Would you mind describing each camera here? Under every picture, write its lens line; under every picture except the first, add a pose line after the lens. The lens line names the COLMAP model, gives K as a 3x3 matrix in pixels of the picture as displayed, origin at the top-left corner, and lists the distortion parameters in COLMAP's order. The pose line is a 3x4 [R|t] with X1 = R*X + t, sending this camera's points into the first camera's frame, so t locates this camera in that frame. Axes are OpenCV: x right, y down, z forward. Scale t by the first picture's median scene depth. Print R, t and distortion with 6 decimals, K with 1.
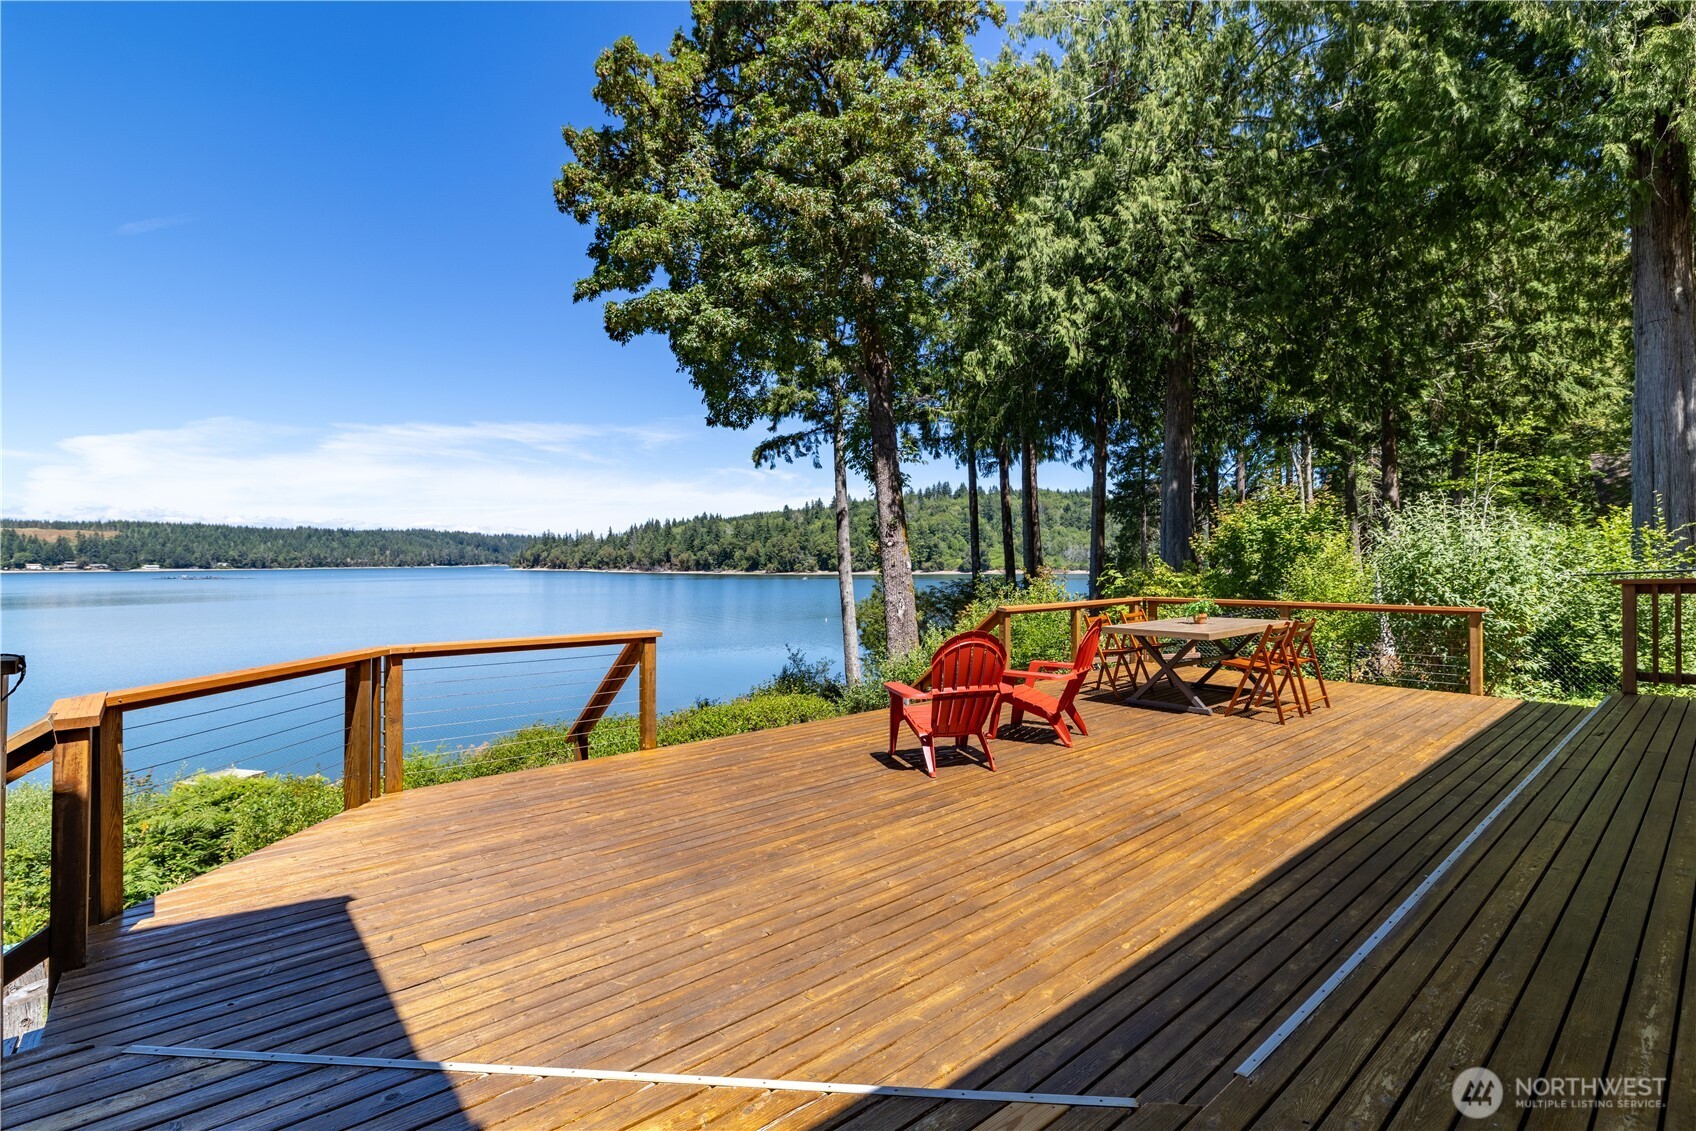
lens RADIAL K [[767.2, 0, 849.8], [0, 767.2, 572.3], [0, 0, 1]] dist [0.001042, 0.000731]
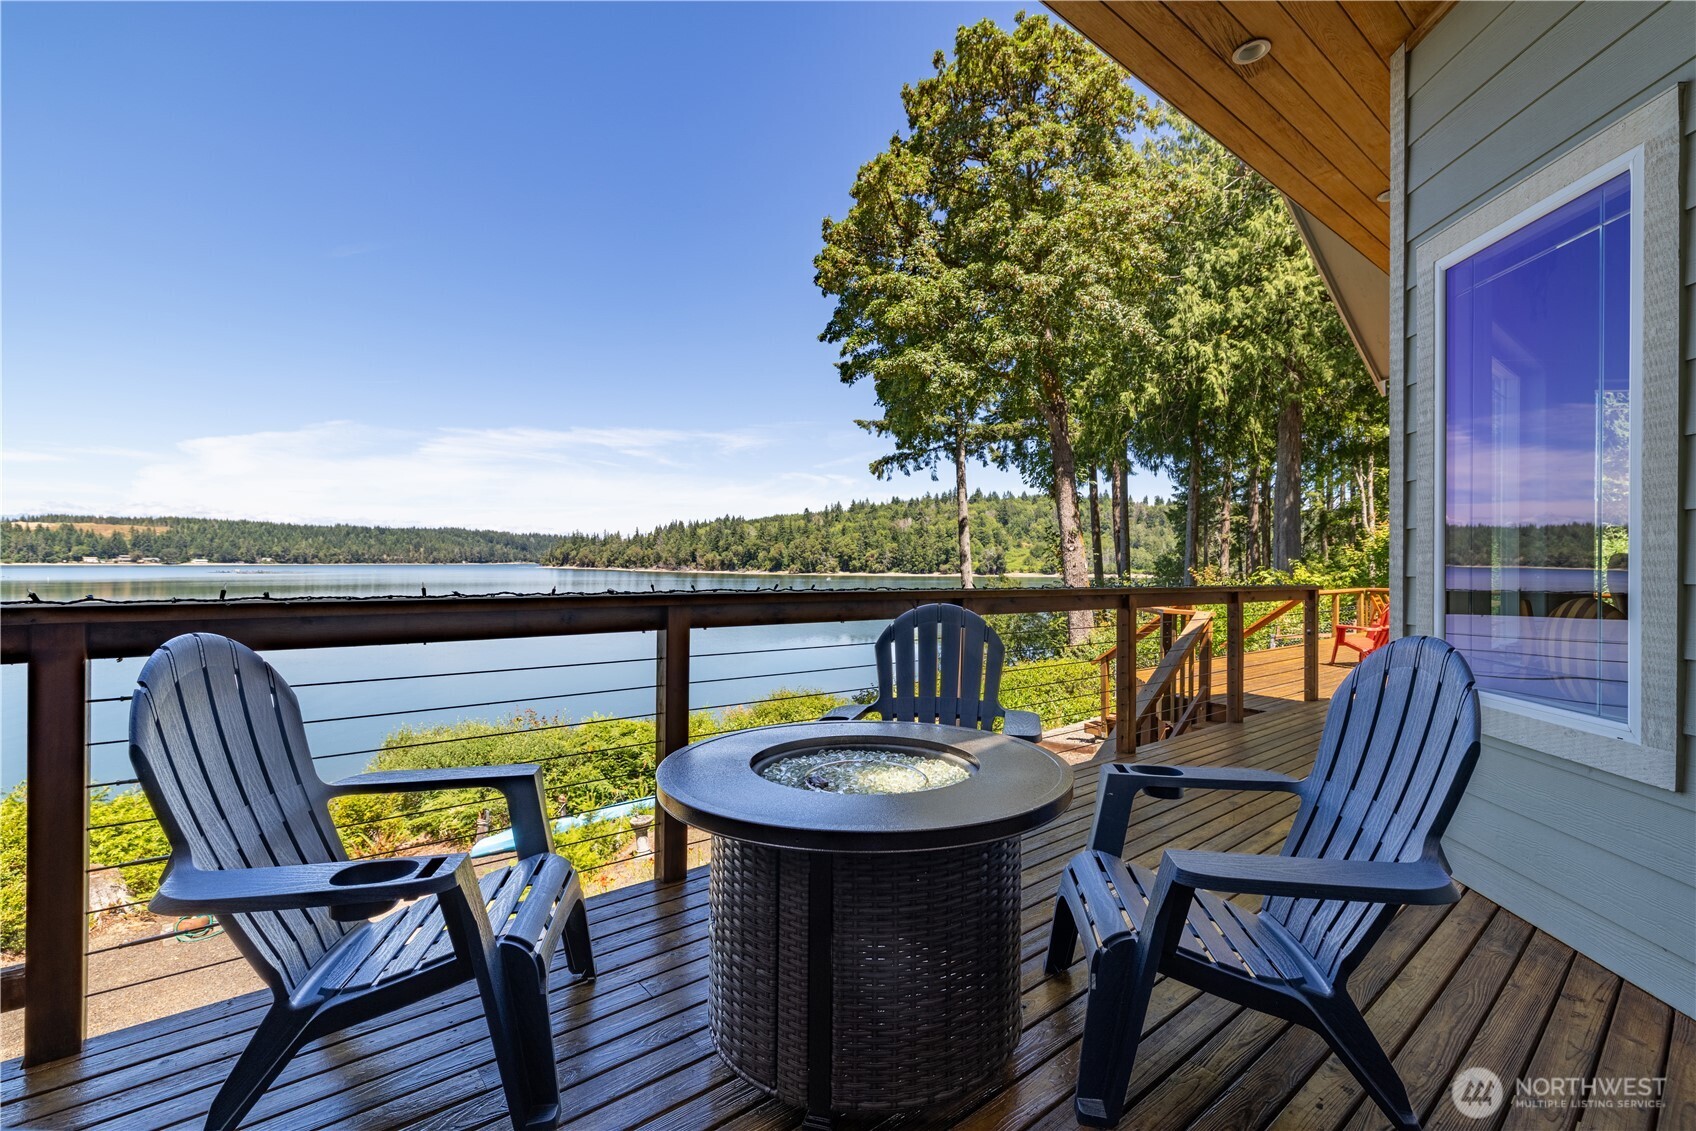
lens RADIAL K [[744.8, 0, 856.6], [0, 744.8, 572.2], [0, 0, 1]] dist [0.003879, -0.000372]
pose [[0.999838, 0.010887, -0.014308, -0.255393], [-0.010917, 0.999938, -0.001990, 0.007304], [0.014285, 0.002146, 0.999896, -0.199843]]
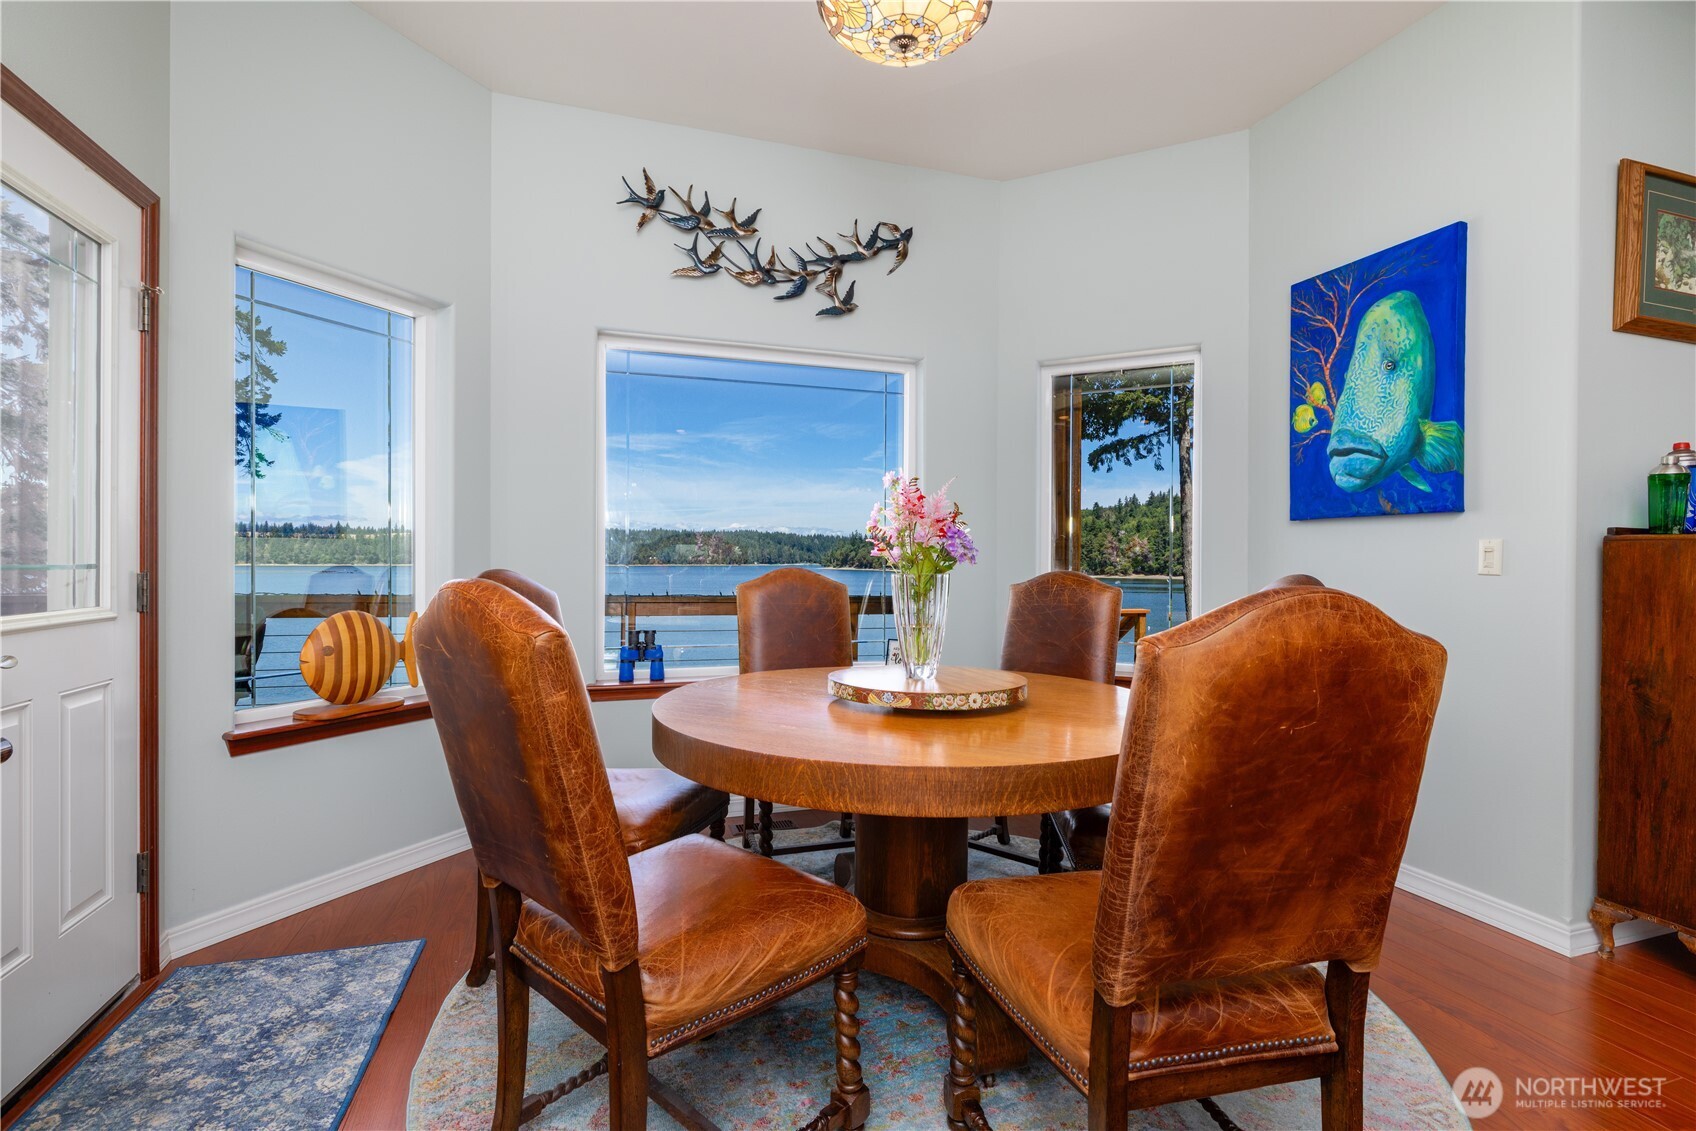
lens RADIAL K [[796.2, 0, 843.4], [0, 796.2, 573.3], [0, 0, 1]] dist [0.001115, 0.000444]
pose [[0.925411, 0.016116, -0.378621, -0.050147], [-0.016369, 0.999863, 0.002550, 0.001824], [0.378610, 0.003838, 0.925548, -0.184563]]
